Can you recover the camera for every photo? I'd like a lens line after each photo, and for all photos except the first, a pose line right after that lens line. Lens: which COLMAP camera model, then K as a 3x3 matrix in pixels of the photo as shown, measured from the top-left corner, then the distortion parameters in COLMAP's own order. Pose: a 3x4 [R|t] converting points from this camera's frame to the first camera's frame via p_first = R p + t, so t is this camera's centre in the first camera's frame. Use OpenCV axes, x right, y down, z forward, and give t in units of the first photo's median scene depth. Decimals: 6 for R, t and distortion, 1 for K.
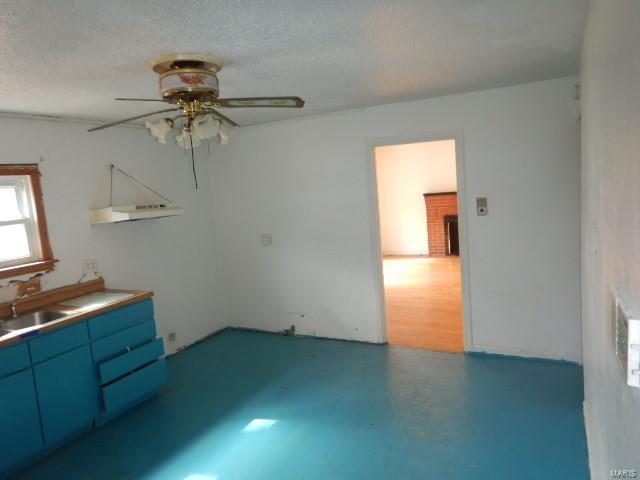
lens RADIAL K [[451.4, 0, 324.6], [0, 451.4, 242.2], [0, 0, 1]] dist [0.010066, -0.000803]
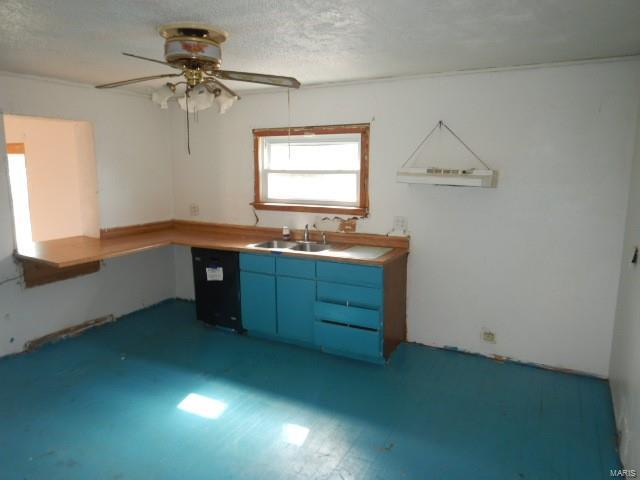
lens RADIAL K [[451.4, 0, 324.6], [0, 451.4, 242.2], [0, 0, 1]] dist [0.010066, -0.000803]
pose [[-0.000085, 0.250769, -0.968047, 0.547867], [-0.135822, 0.959073, 0.248456, -0.154114], [0.990733, 0.131503, 0.033978, 0.896830]]
